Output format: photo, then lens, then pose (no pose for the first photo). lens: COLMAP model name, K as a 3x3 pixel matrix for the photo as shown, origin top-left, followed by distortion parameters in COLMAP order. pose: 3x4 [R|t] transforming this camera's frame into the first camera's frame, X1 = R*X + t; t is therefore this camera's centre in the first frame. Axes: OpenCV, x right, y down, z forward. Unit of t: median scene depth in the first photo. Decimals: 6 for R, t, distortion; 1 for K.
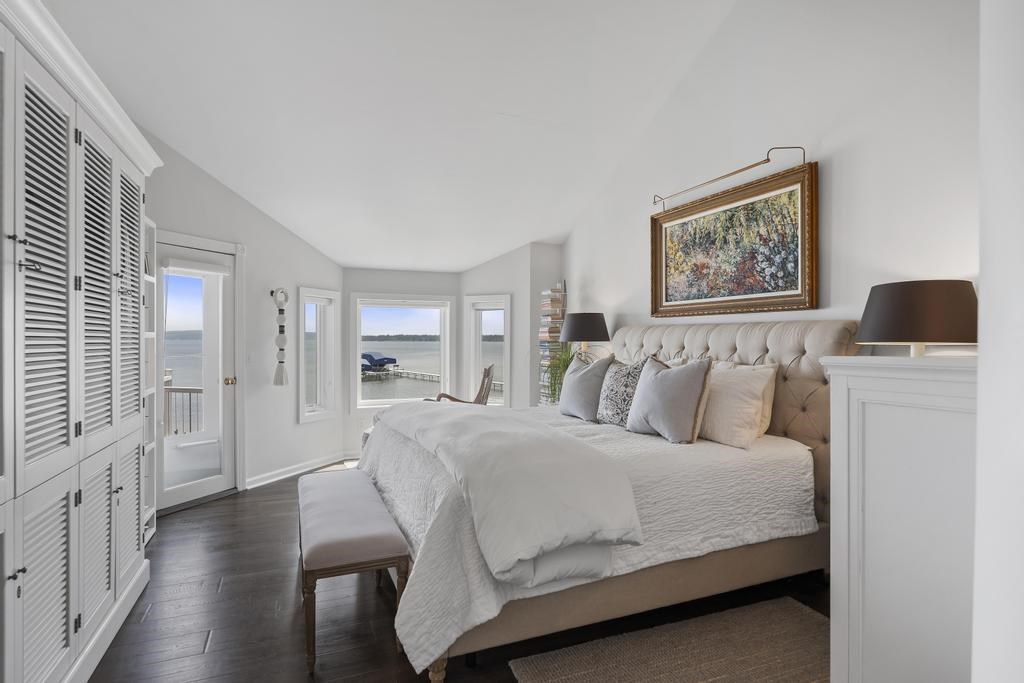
lens RADIAL K [[507.0, 0, 513.7], [0, 507.0, 341.6], [0, 0, 1]] dist [-0.004057, -0.000288]
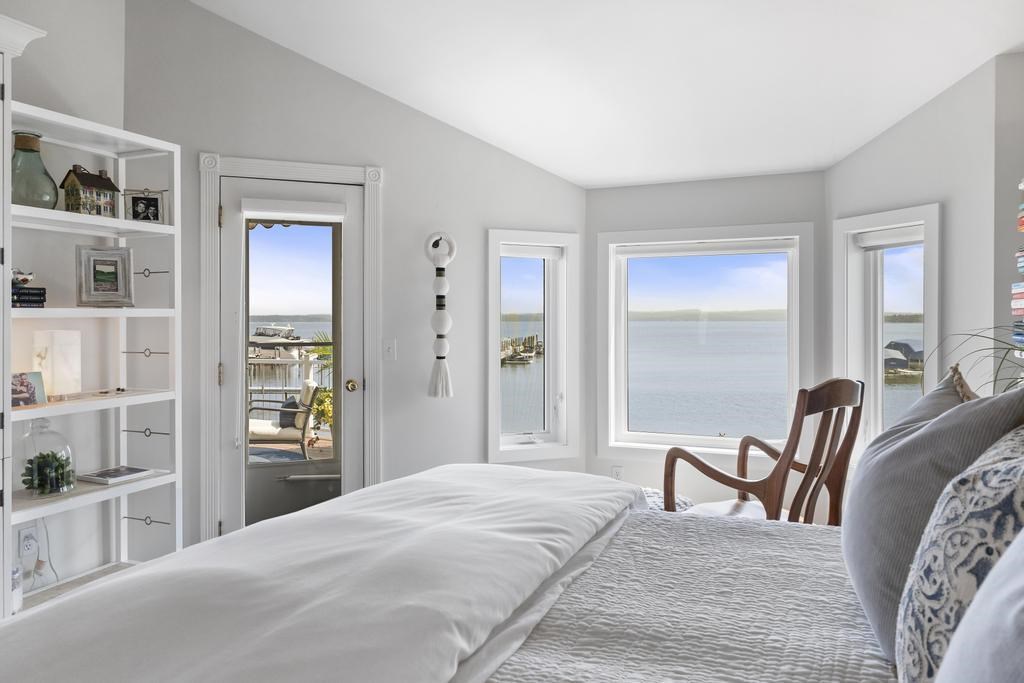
lens RADIAL K [[705.7, 0, 505.4], [0, 705.7, 330.3], [0, 0, 1]] dist [0.000713, -0.000273]
pose [[0.703352, 0.007063, -0.710807, 0.154180], [-0.000179, 0.999952, 0.009758, 0.000489], [0.710842, -0.006736, 0.703320, 0.400137]]
